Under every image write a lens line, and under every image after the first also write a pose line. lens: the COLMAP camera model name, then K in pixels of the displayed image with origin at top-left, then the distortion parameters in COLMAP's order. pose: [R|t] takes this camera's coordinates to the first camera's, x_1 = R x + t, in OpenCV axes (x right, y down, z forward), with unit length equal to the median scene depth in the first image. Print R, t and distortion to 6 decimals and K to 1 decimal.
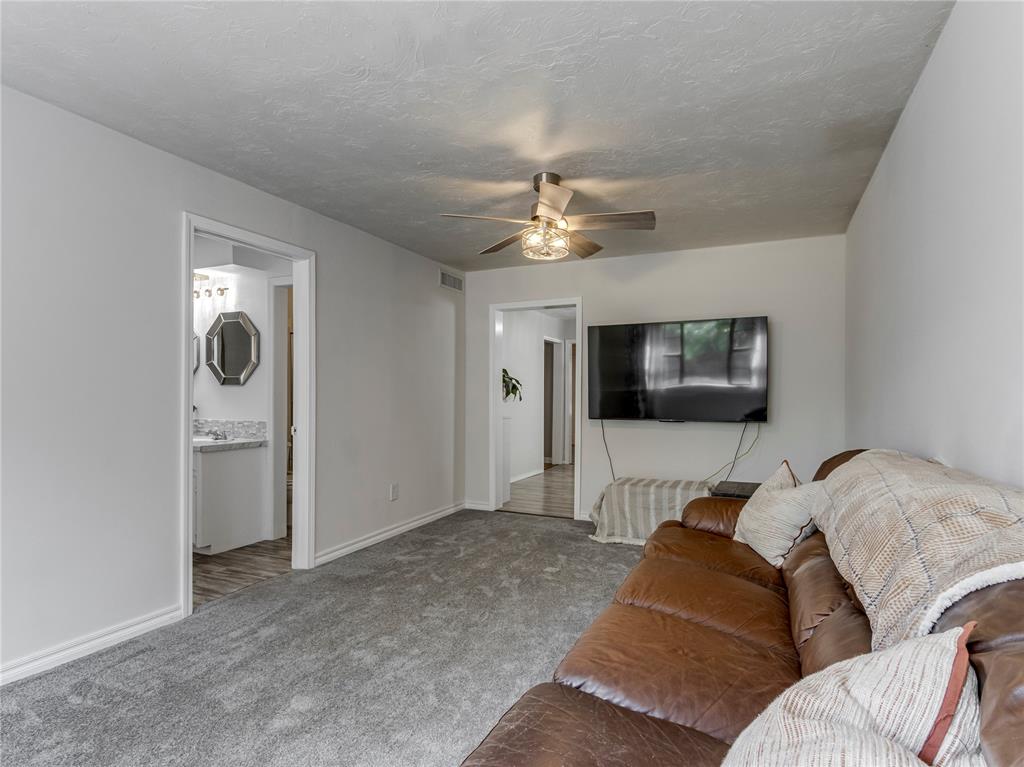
lens RADIAL K [[530.4, 0, 520.6], [0, 530.4, 390.3], [0, 0, 1]] dist [0.004773, -0.001015]
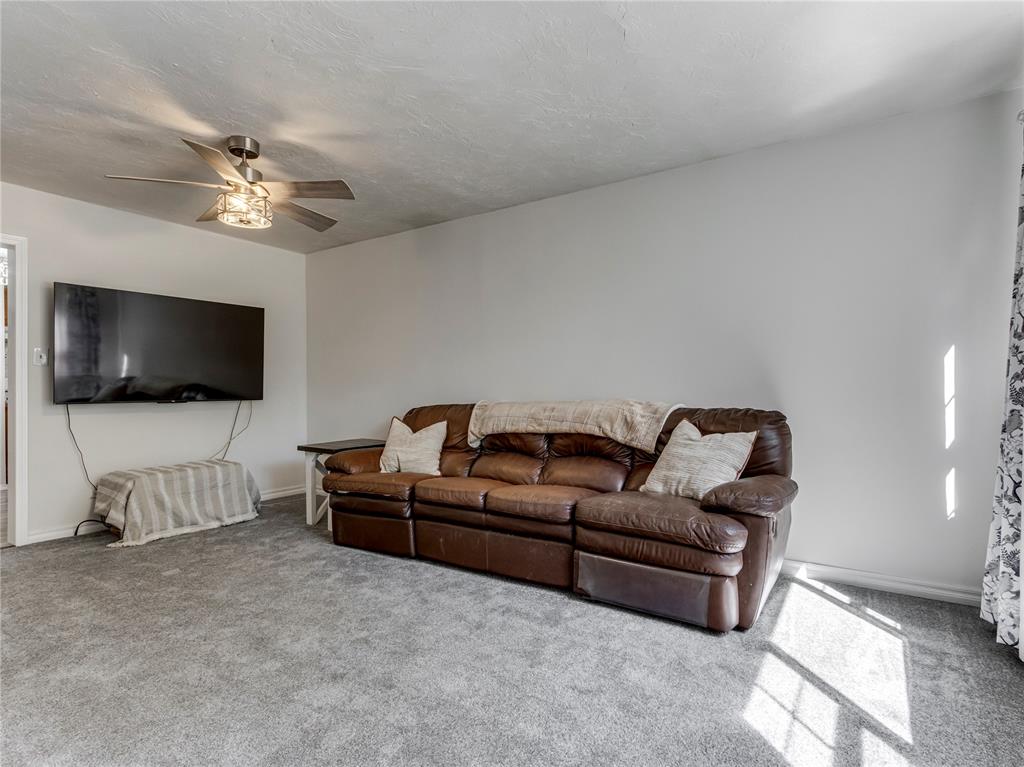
lens RADIAL K [[530.4, 0, 520.6], [0, 530.4, 390.3], [0, 0, 1]] dist [0.004773, -0.001015]
pose [[0.157683, -0.007723, 0.987460, -0.601861], [-0.008094, 0.999926, 0.009113, 0.024455], [-0.987457, -0.009429, 0.157609, 0.259120]]
